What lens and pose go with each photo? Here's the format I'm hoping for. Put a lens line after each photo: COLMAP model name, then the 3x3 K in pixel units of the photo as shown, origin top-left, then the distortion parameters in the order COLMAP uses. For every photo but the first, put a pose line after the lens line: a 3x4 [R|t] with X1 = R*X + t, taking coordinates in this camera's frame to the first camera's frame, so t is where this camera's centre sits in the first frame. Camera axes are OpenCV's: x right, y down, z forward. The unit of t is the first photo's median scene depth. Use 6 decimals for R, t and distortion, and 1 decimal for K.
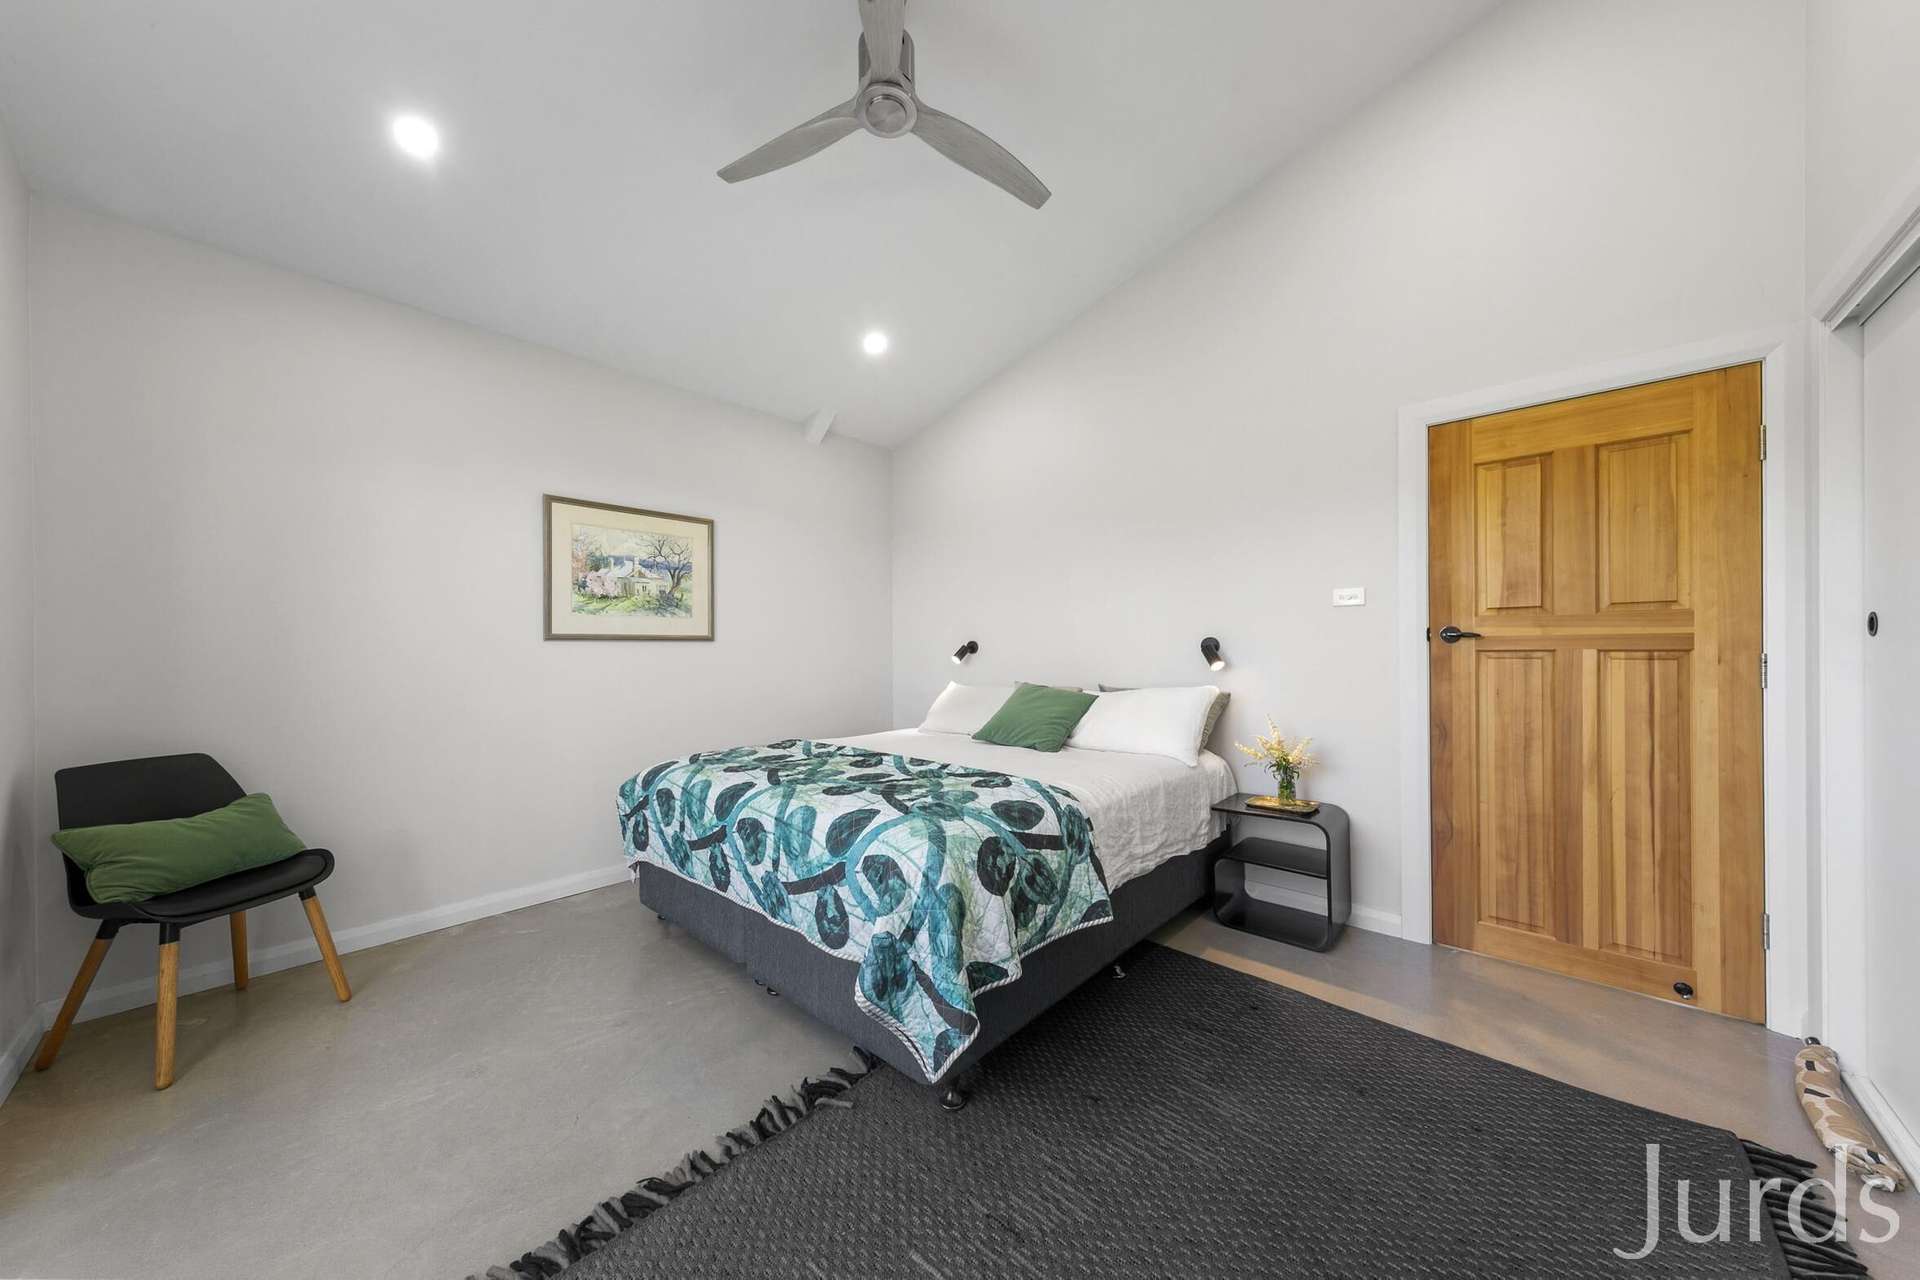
lens RADIAL K [[636.6, 0, 961.4], [0, 636.6, 648.9], [0, 0, 1]] dist [-0.005951, -0.000010]
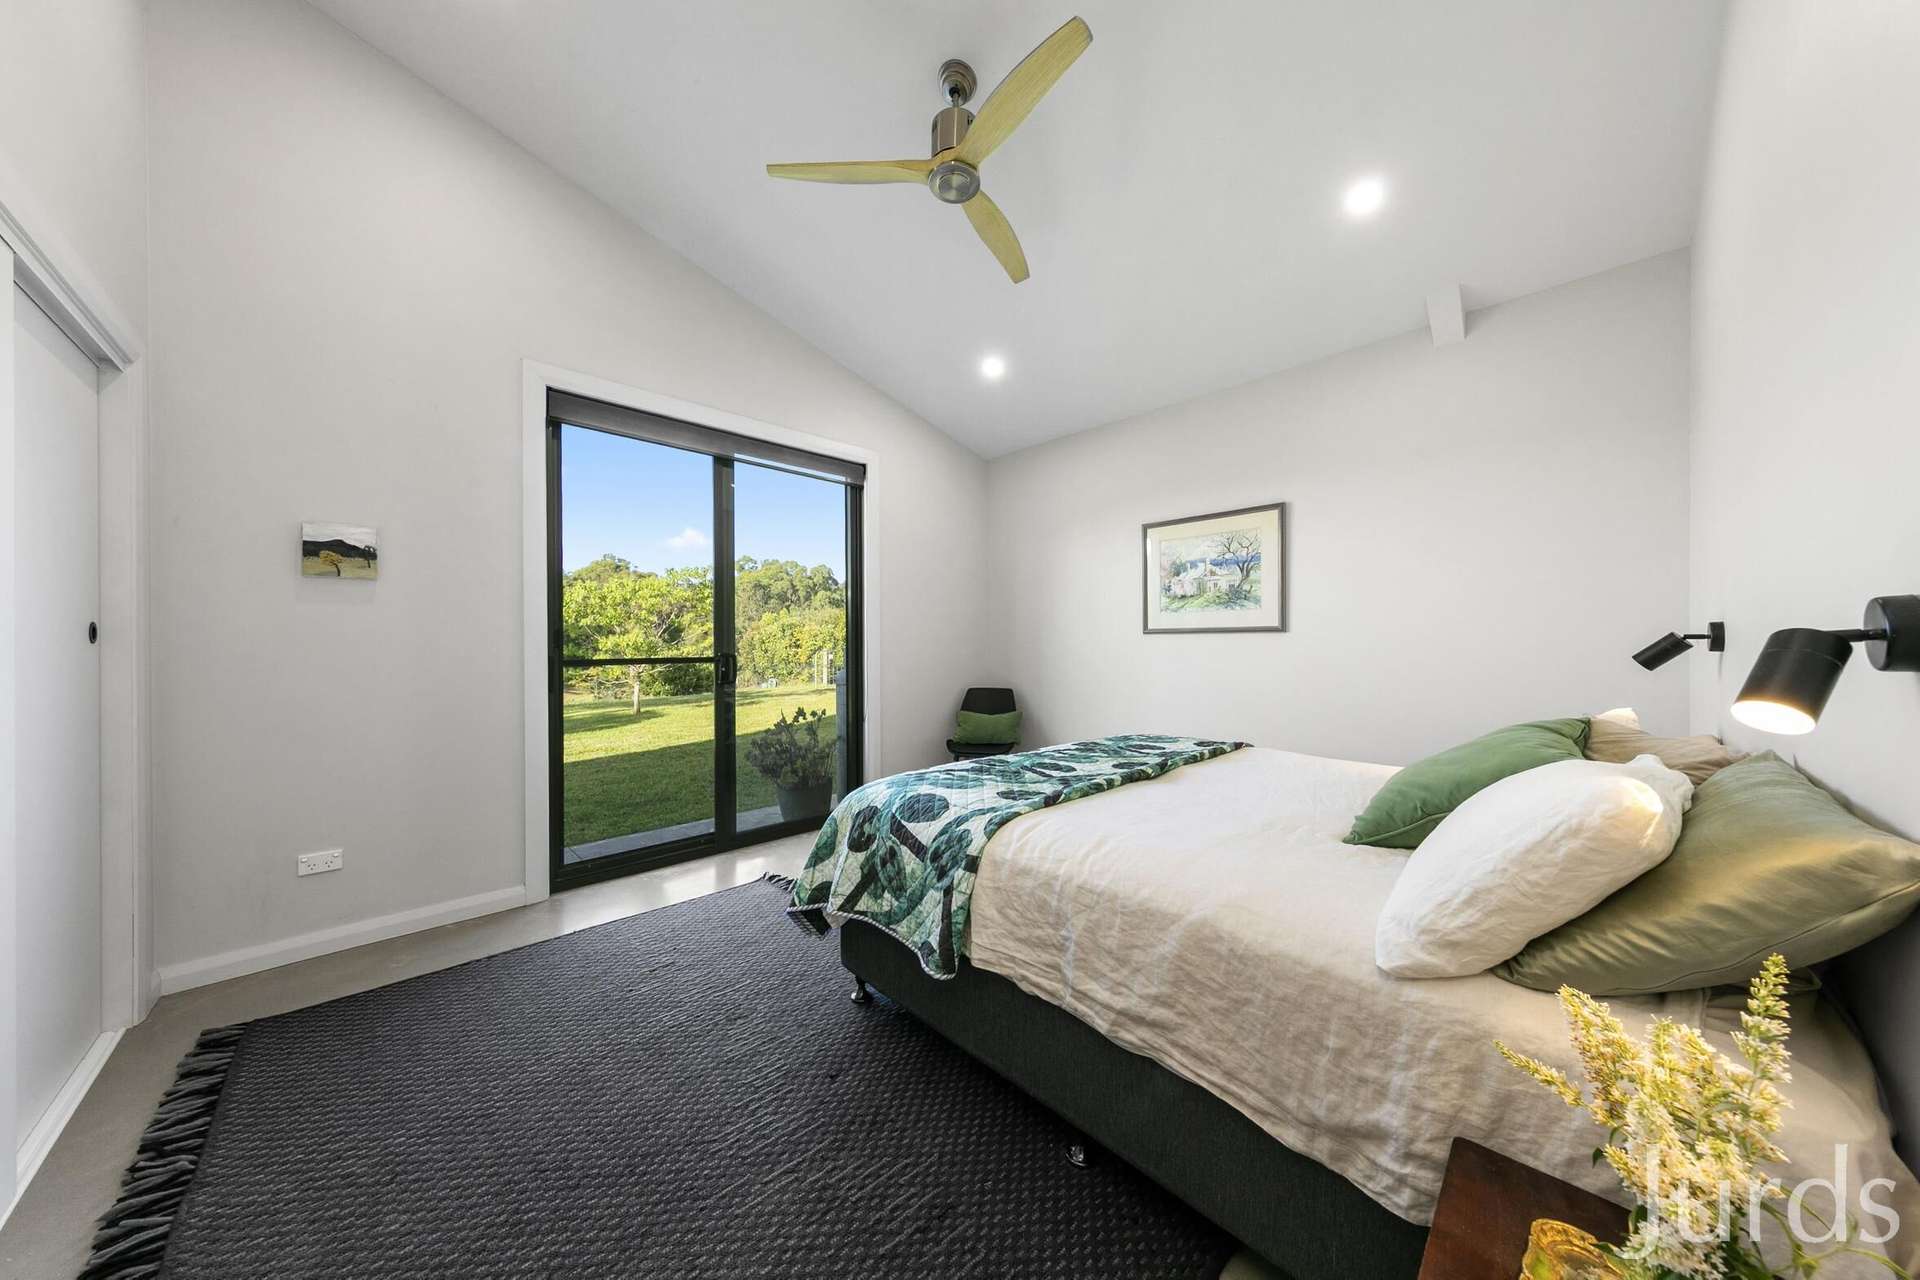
lens RADIAL K [[623.6, 0, 960.0], [0, 623.6, 640.0], [0, 0, 1]] dist [0.000367, -0.000041]
pose [[-0.076775, 0.000932, -0.997048, 0.638327], [0.007694, 0.999970, 0.000343, -0.004623], [0.997019, -0.007645, -0.076780, 0.677240]]
